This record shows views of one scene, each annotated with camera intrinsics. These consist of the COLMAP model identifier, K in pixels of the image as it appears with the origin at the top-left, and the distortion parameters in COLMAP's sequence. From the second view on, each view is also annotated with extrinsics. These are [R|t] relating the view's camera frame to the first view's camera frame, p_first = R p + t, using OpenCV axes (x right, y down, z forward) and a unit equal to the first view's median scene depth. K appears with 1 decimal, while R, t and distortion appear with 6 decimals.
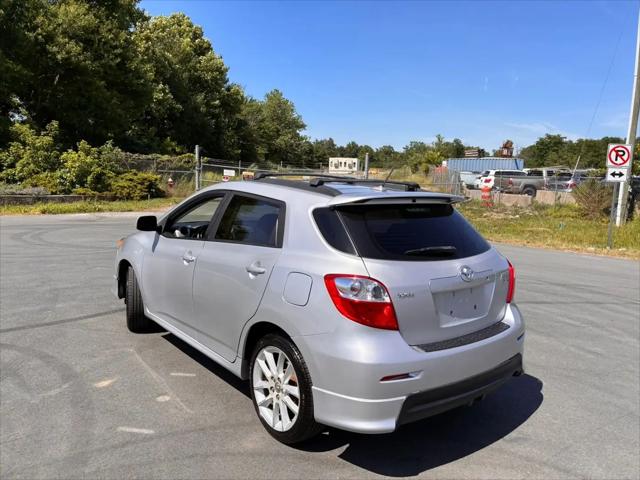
lens RADIAL K [[485.1, 0, 320.4], [0, 485.1, 236.5], [0, 0, 1]] dist [0.042507, -0.059985]
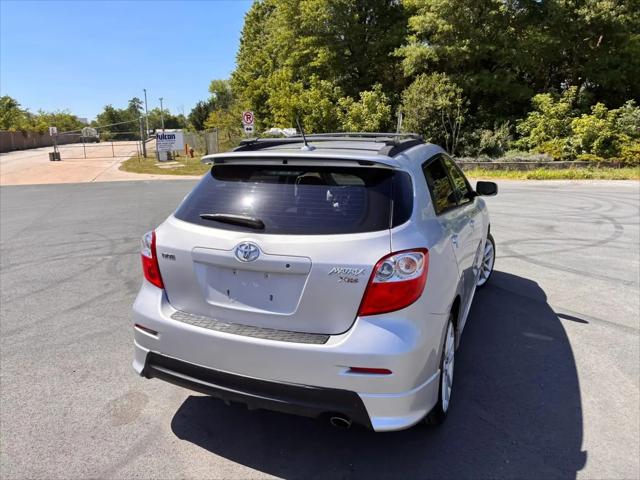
lens RADIAL K [[477.9, 0, 310.3], [0, 477.9, 236.8], [0, 0, 1]] dist [0.019123, -0.001974]
pose [[0.460717, 0.137408, -0.876846, 0.114607], [-0.076452, 0.990415, 0.115035, -0.005248], [0.884248, 0.014038, 0.466806, 0.079124]]
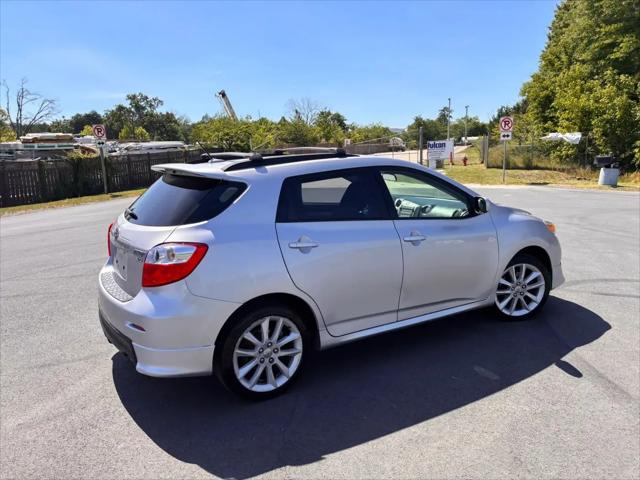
lens RADIAL K [[476.1, 0, 309.4], [0, 476.1, 245.3], [0, 0, 1]] dist [0.043126, -0.044600]
pose [[-0.126008, 0.157717, -0.979412, 0.150768], [-0.098037, 0.980468, 0.170500, -0.015093], [0.987173, 0.117503, -0.108084, 0.173858]]
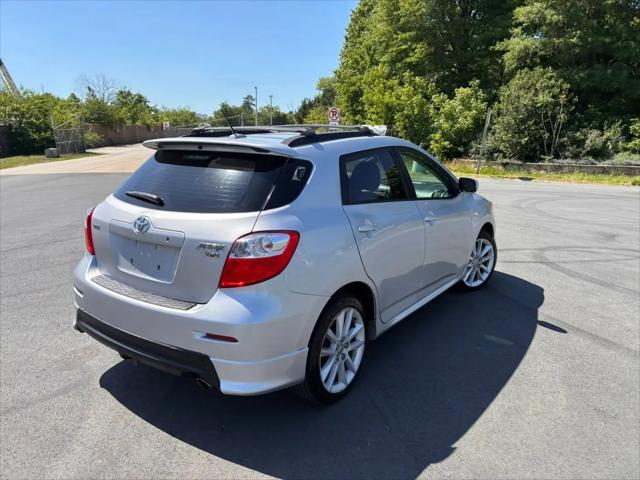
lens RADIAL K [[475.4, 0, 313.0], [0, 475.4, 239.5], [0, 0, 1]] dist [0.043913, -0.043147]
pose [[0.267885, 0.170168, -0.948304, 0.136357], [-0.111618, 0.983132, 0.144887, -0.006866], [0.956963, 0.067035, 0.282361, 0.116027]]
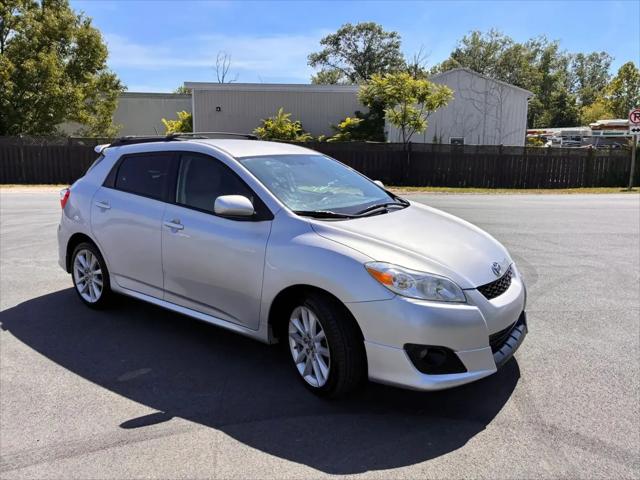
lens RADIAL K [[476.9, 0, 314.8], [0, 476.9, 242.7], [0, 0, 1]] dist [0.044132, -0.050547]
pose [[-0.963123, 0.008969, -0.268913, 0.008749], [-0.075751, 0.949978, 0.302991, -0.036436], [0.258179, 0.312188, -0.914266, 0.326880]]
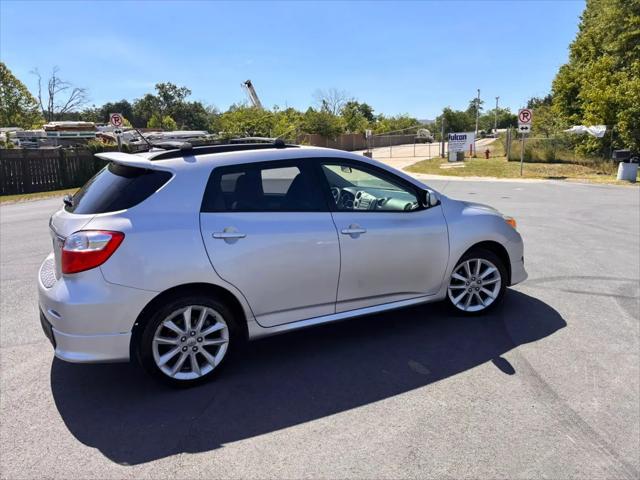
lens RADIAL K [[476.9, 0, 314.8], [0, 476.9, 242.7], [0, 0, 1]] dist [0.044132, -0.050547]
pose [[-0.168574, 0.167771, -0.971306, 0.147355], [-0.108946, 0.976199, 0.187524, -0.017738], [0.979650, 0.137432, -0.146284, 0.198434]]
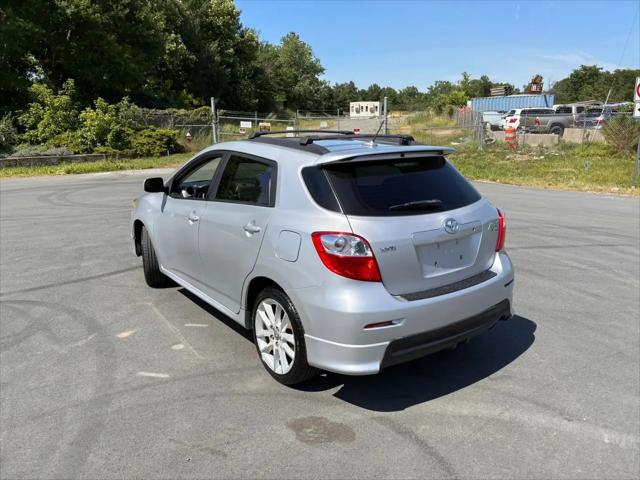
lens RADIAL K [[482.8, 0, 317.6], [0, 482.8, 250.2], [0, 0, 1]] dist [0.044339, -0.061683]
pose [[0.997897, -0.029966, -0.057471, 0.008167], [0.037312, 0.990636, 0.131332, -0.002026], [0.052998, -0.133200, 0.989671, -0.004634]]
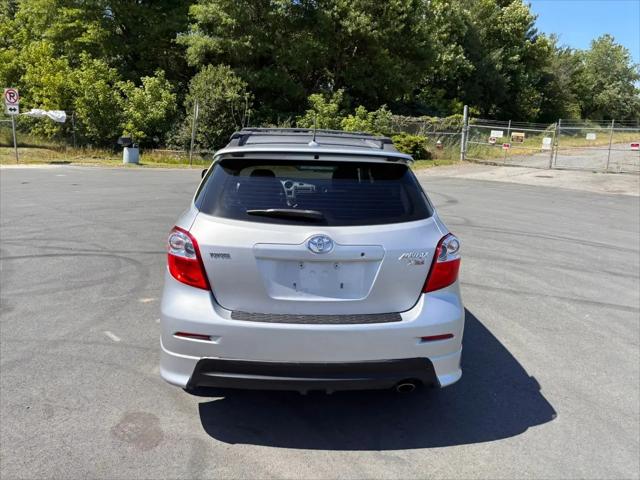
lens RADIAL K [[478.6, 0, 308.3], [0, 478.6, 237.3], [0, 0, 1]] dist [0.045600, -0.057277]
pose [[0.809383, 0.114785, -0.575954, 0.083511], [-0.069422, 0.992537, 0.100250, -0.001863], [0.583163, -0.041156, 0.811312, 0.034774]]
